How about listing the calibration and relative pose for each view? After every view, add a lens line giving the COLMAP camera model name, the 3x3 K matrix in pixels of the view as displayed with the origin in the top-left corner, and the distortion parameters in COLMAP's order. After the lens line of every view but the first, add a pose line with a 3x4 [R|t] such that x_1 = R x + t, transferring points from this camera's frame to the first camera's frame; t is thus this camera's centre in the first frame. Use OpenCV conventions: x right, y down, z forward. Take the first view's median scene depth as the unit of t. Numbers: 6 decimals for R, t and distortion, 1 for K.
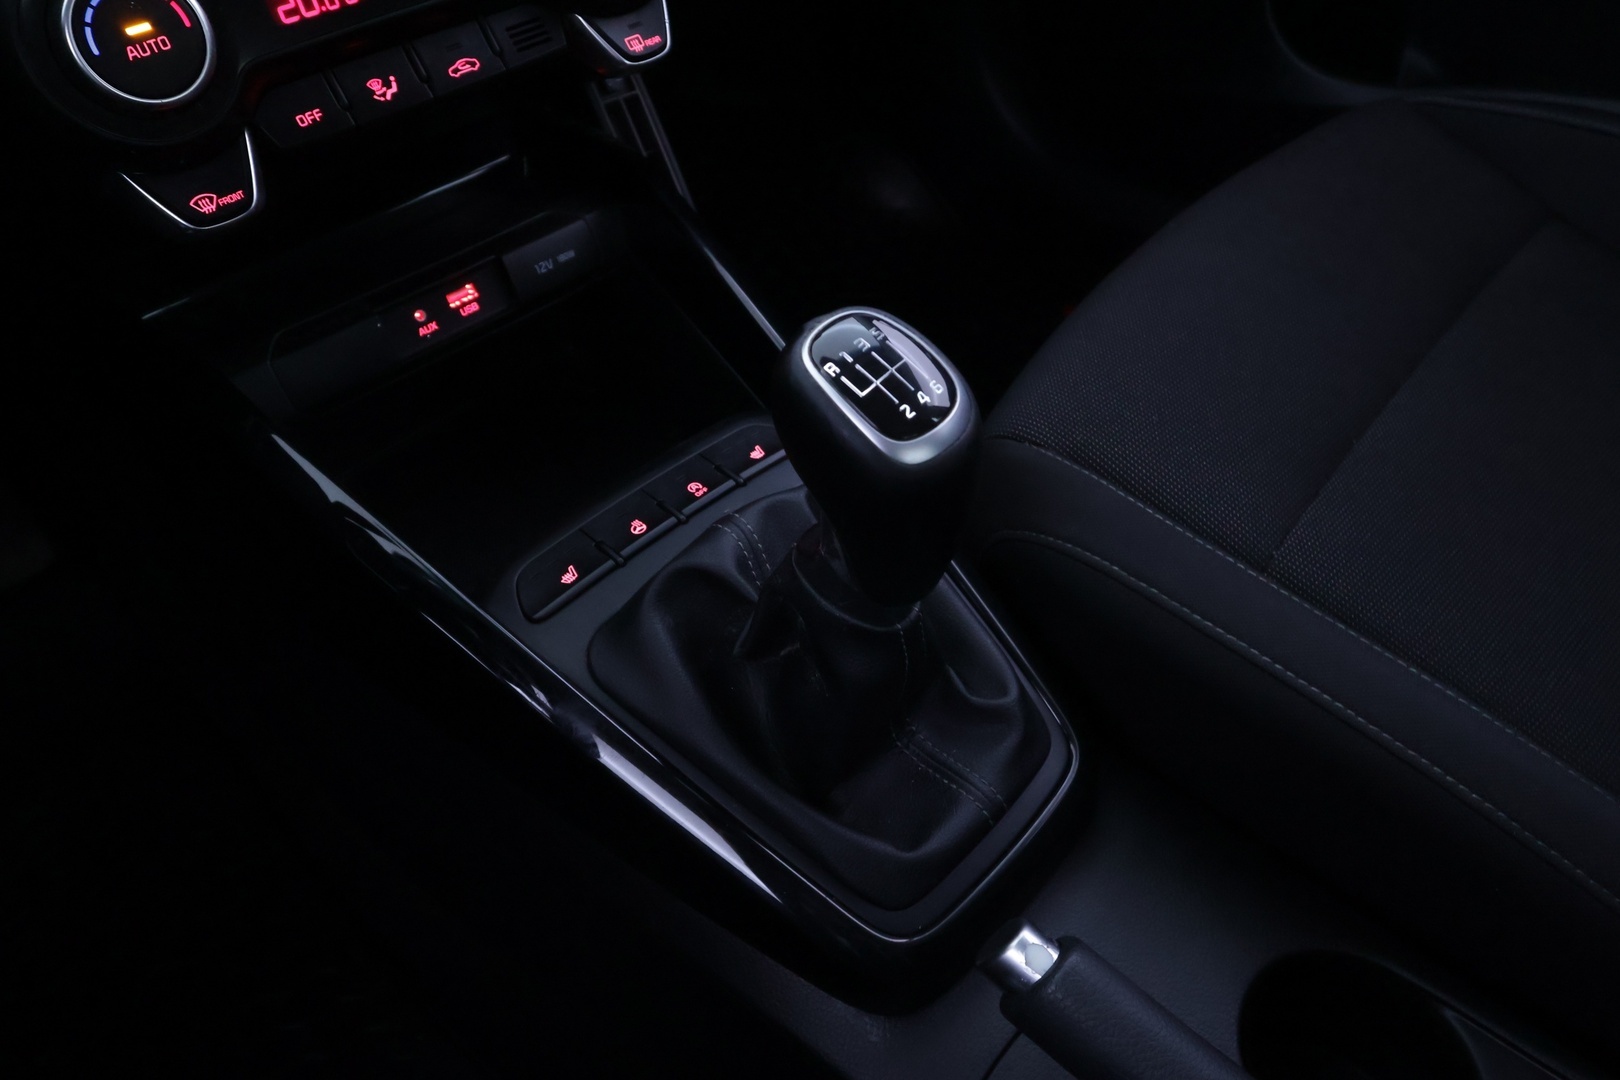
lens RADIAL K [[1121.0, 0, 808.6], [0, 1121.0, 535.7], [0, 0, 1]] dist [-0.003878, 0.002831]
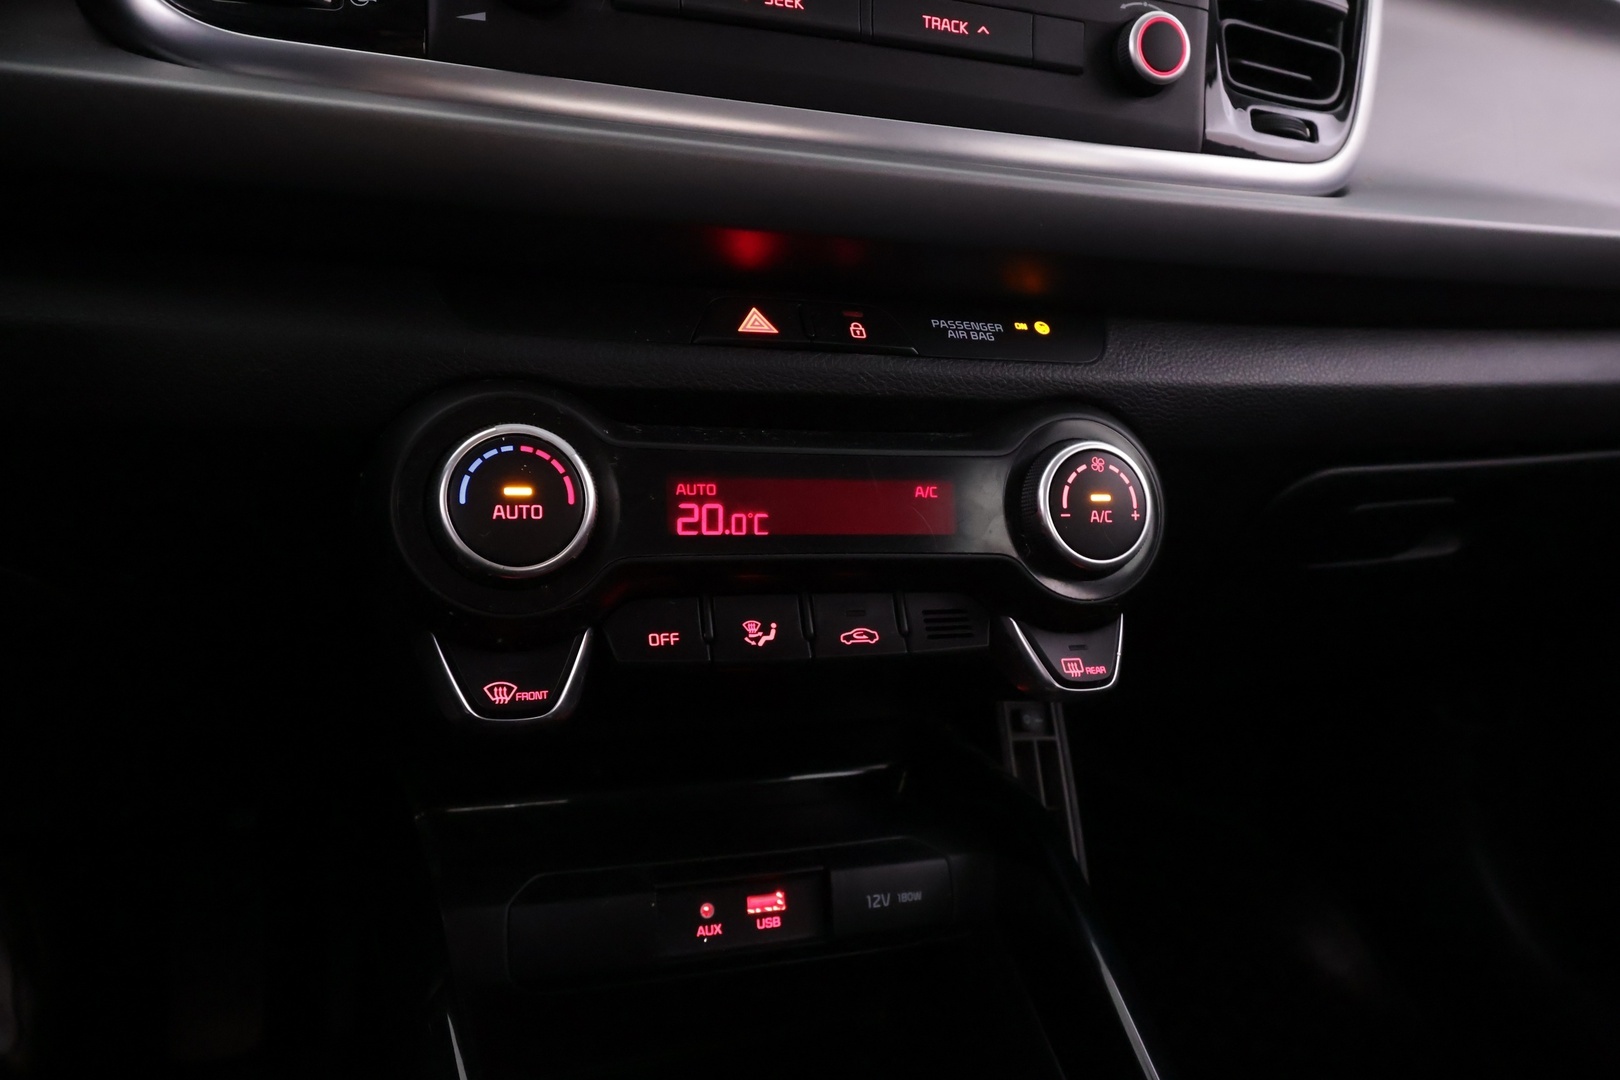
lens RADIAL K [[1121.0, 0, 808.8], [0, 1121.0, 535.0], [0, 0, 1]] dist [-0.003878, 0.002831]
pose [[0.904961, 0.190157, -0.380640, -0.038916], [-0.367117, 0.801197, -0.472555, -0.069257], [0.215108, 0.567383, 0.794862, 0.270877]]
